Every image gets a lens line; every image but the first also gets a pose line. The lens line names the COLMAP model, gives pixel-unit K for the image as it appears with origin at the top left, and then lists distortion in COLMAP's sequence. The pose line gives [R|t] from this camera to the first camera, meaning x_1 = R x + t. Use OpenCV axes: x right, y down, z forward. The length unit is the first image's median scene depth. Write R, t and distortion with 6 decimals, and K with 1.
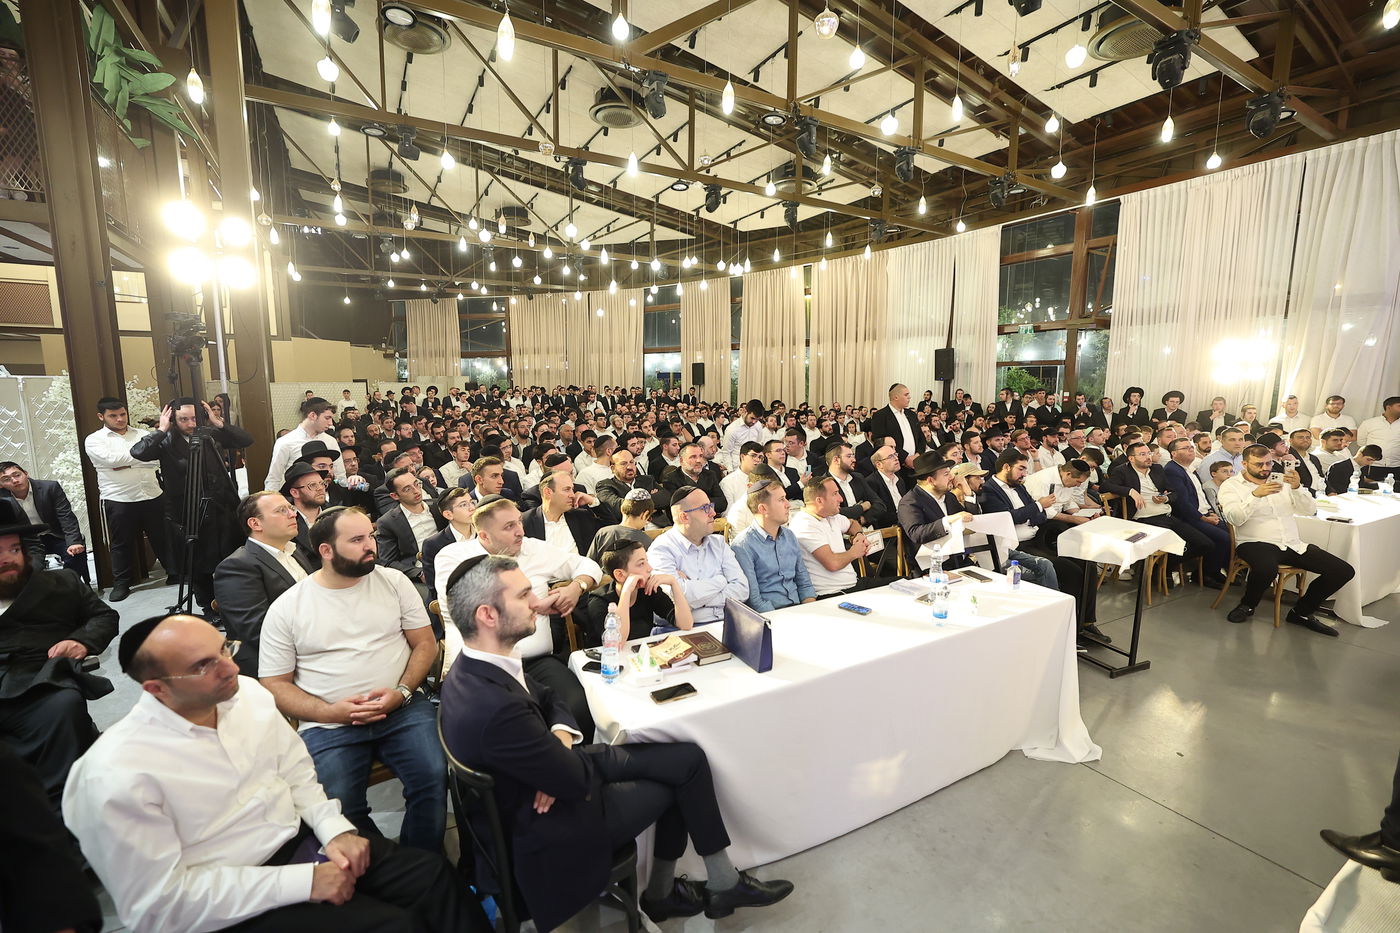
lens RADIAL K [[618.5, 0, 698.5], [0, 618.5, 467.0], [0, 0, 1]] dist [-0.030161, 0.009918]
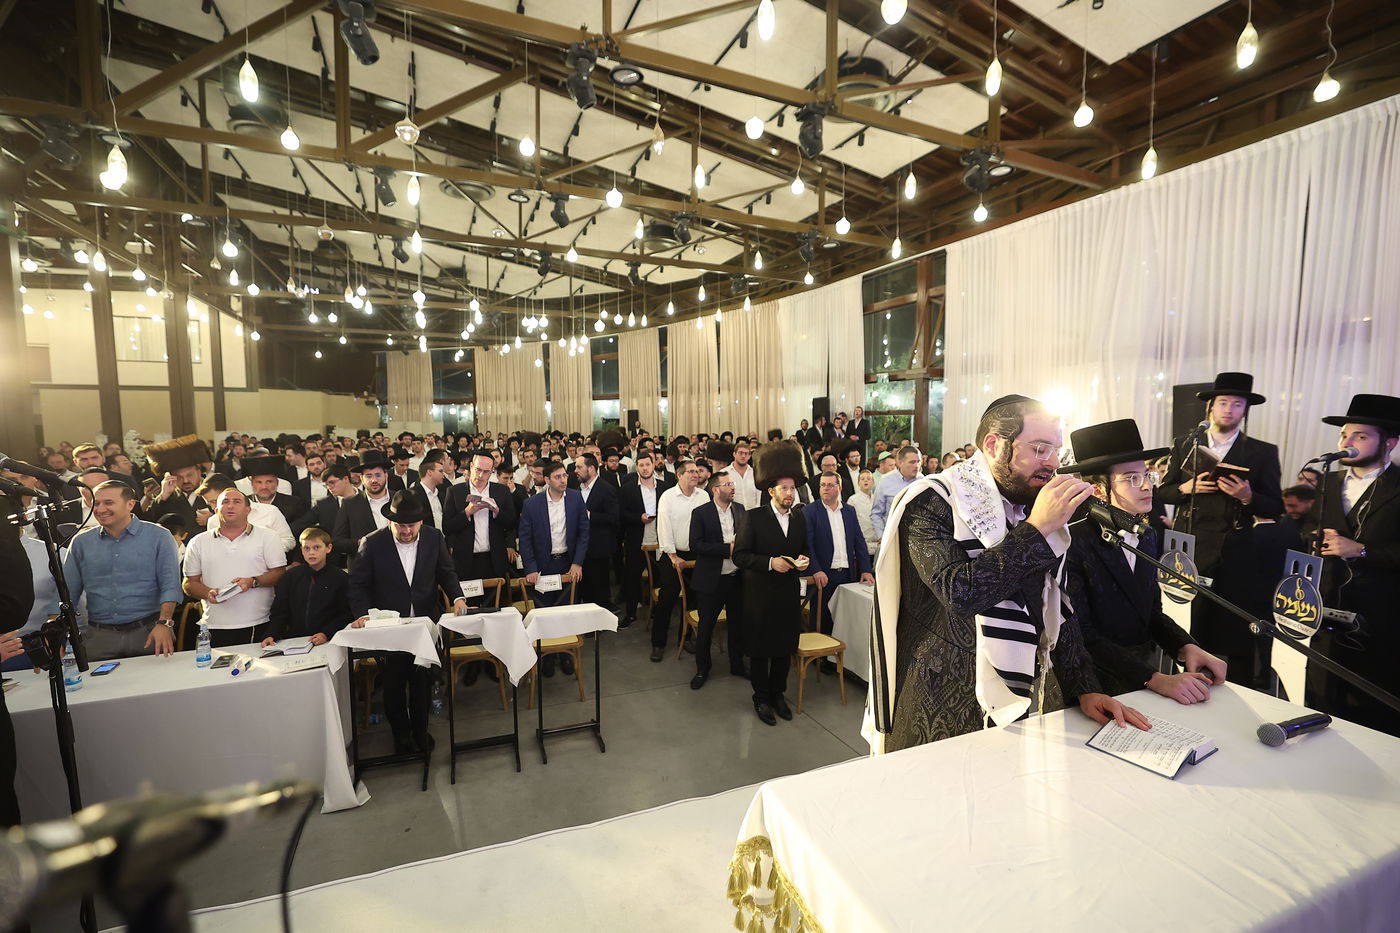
lens RADIAL K [[618.5, 0, 688.7], [0, 618.5, 472.3], [0, 0, 1]] dist [-0.030161, 0.009918]
pose [[0.993548, 0.008422, -0.113096, 0.492096], [-0.014565, 0.998456, -0.053598, -0.024199], [0.112470, 0.054899, 0.992137, -0.017026]]
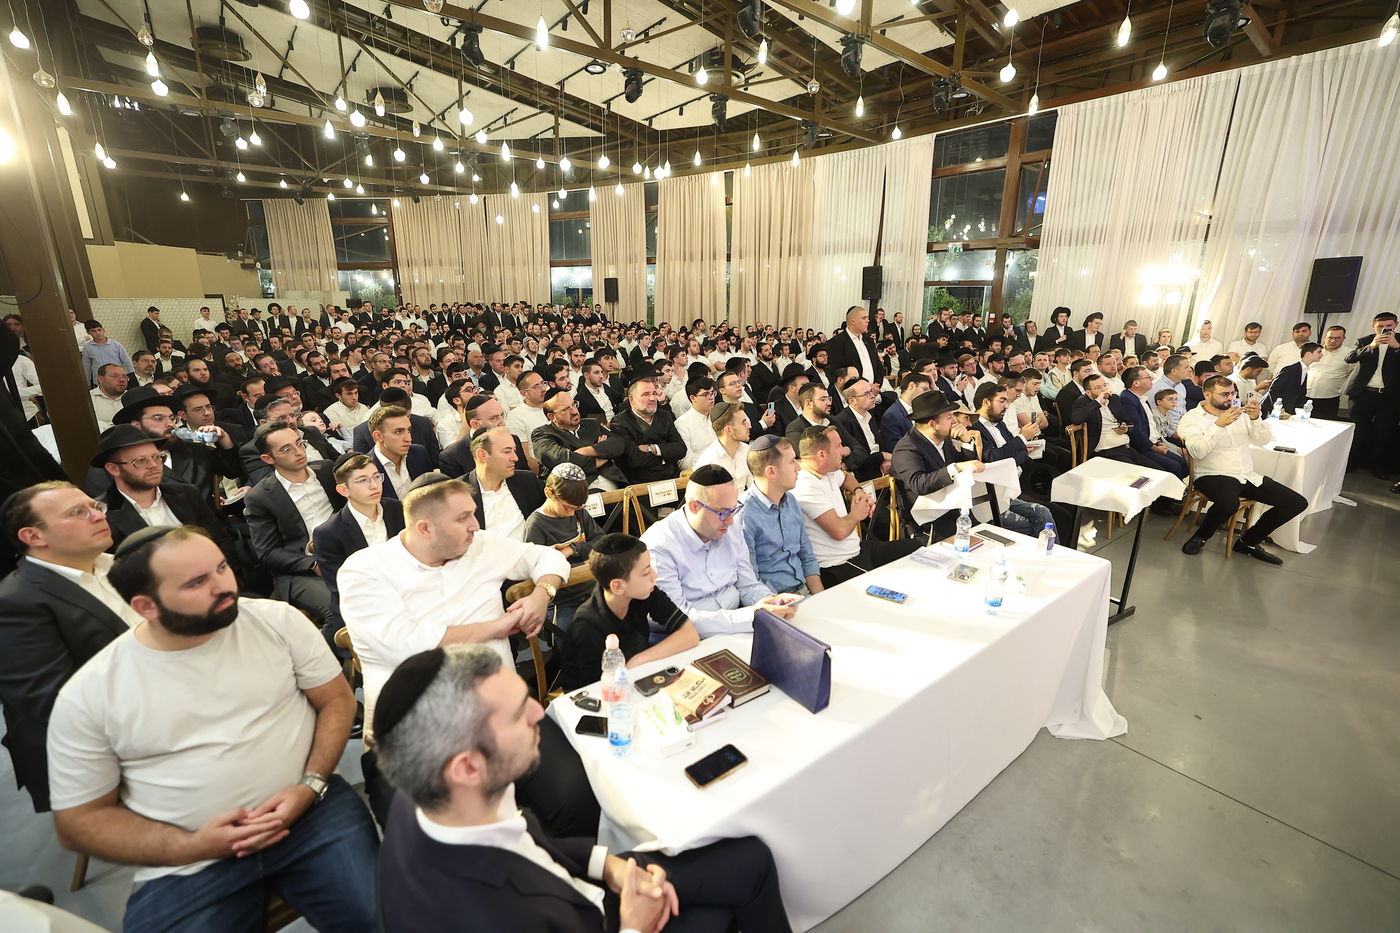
lens RADIAL K [[618.5, 0, 699.6], [0, 618.5, 468.8], [0, 0, 1]] dist [-0.030161, 0.009918]
pose [[0.988463, -0.032216, 0.147995, -0.036244], [0.012290, 0.990955, 0.133627, -0.016502], [-0.150962, -0.130267, 0.979919, 0.081961]]
